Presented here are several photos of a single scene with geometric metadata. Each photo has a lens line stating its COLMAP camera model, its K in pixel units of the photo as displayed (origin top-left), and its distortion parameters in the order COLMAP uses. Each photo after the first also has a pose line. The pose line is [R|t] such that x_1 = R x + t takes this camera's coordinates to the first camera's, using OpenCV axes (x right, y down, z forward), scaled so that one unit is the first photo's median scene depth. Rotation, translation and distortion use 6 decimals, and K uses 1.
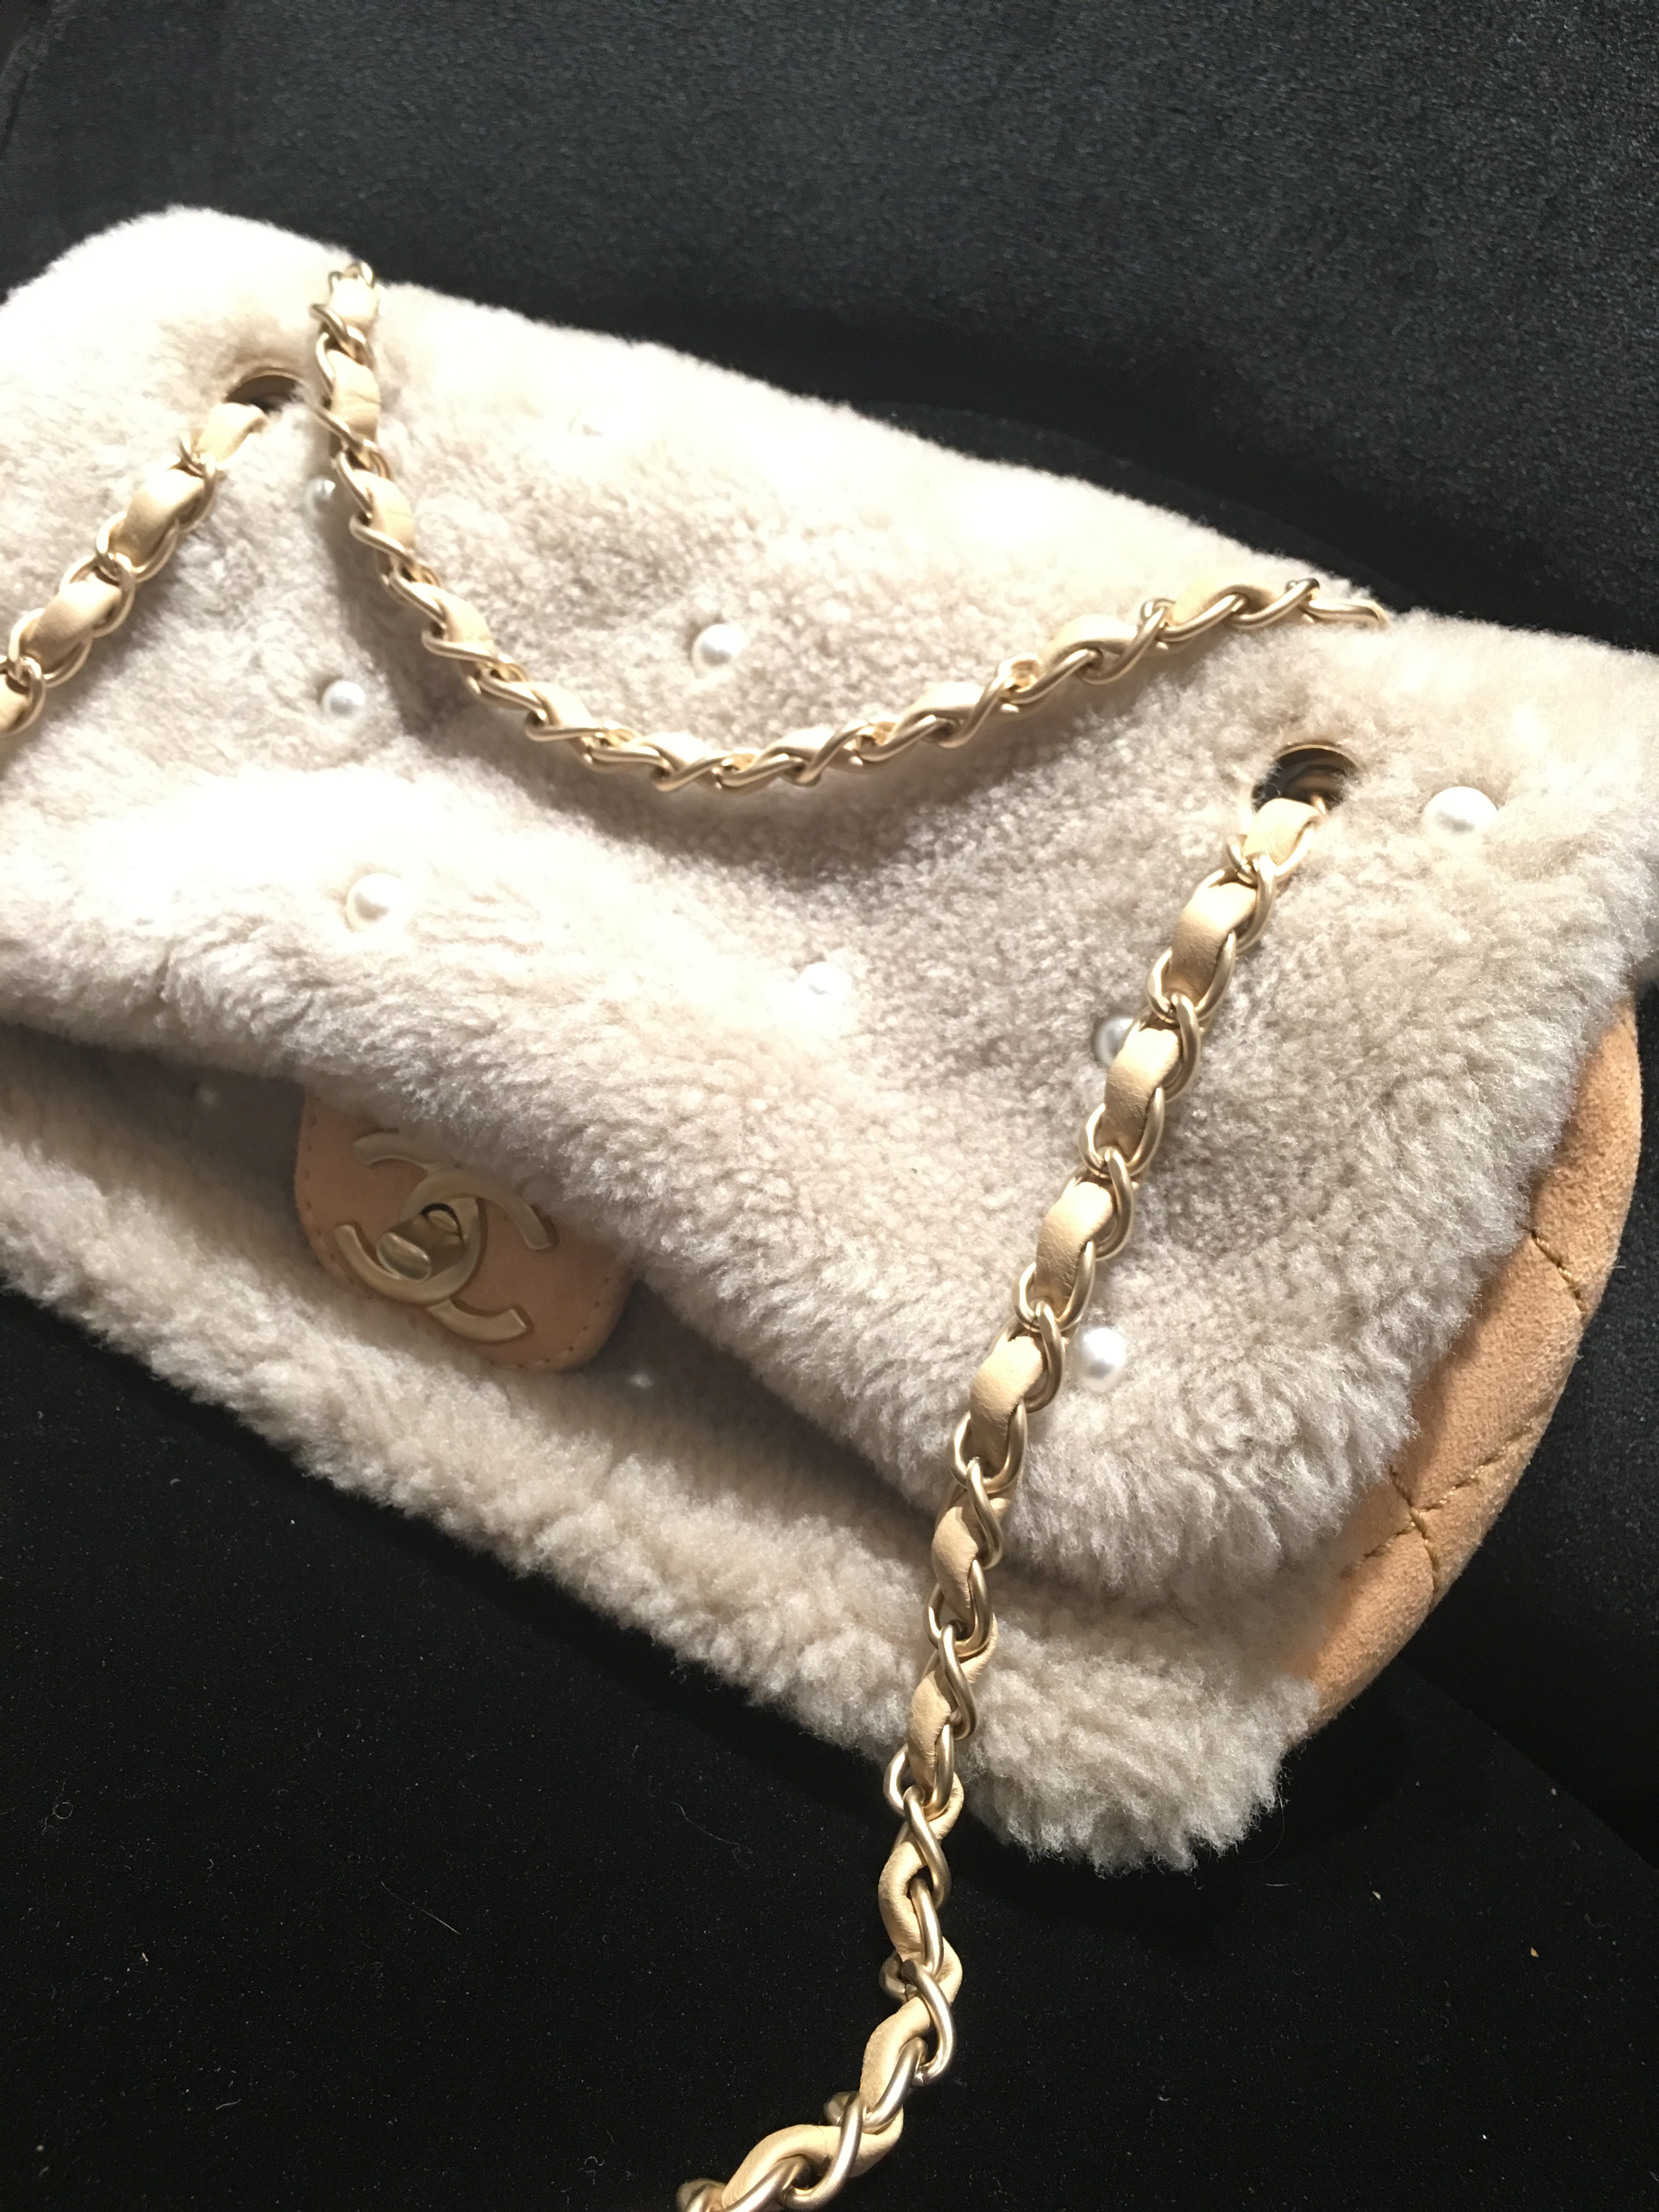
lens RADIAL K [[1915.8, 0, 830.6], [0, 1915.8, 1102.2], [0, 0, 1]] dist [0.074955, -0.118112]
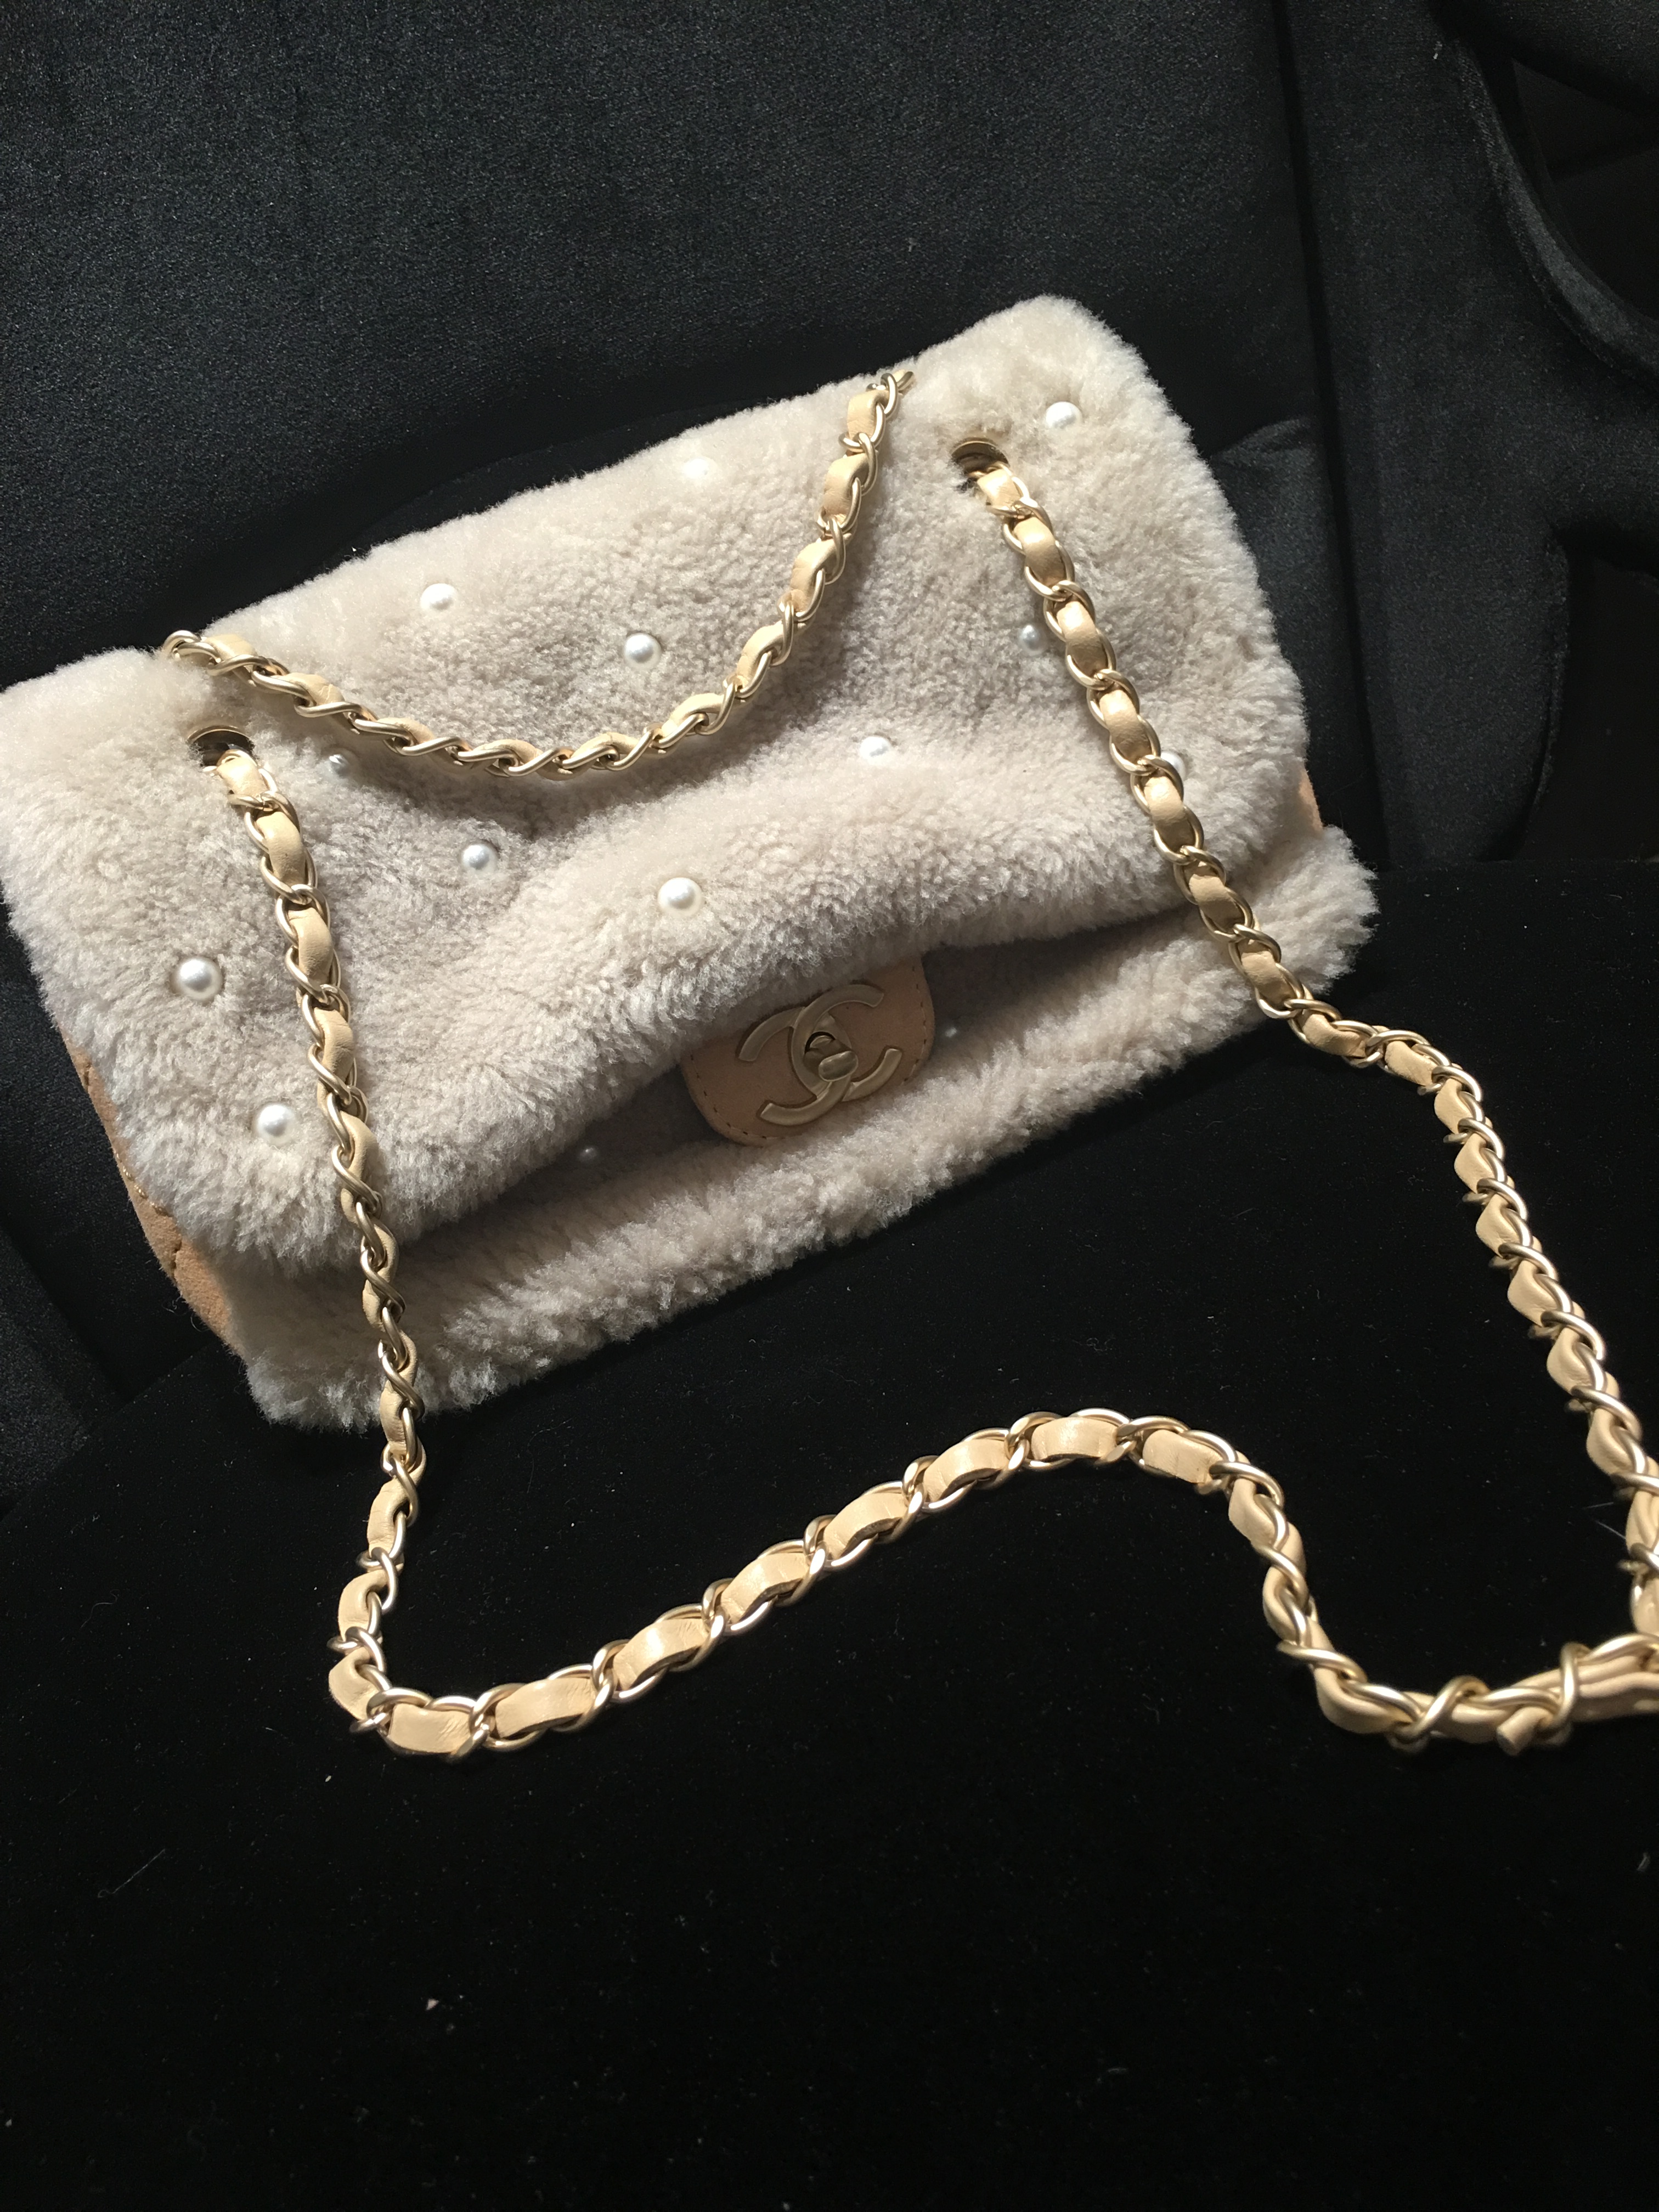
lens RADIAL K [[1915.8, 0, 832.5], [0, 1915.8, 1107.5], [0, 0, 1]] dist [0.074955, -0.118112]
pose [[0.539385, -0.710005, 0.452722, -0.968448], [0.697076, 0.678100, 0.232951, -0.260254], [-0.472387, 0.189931, 0.860684, -0.288816]]
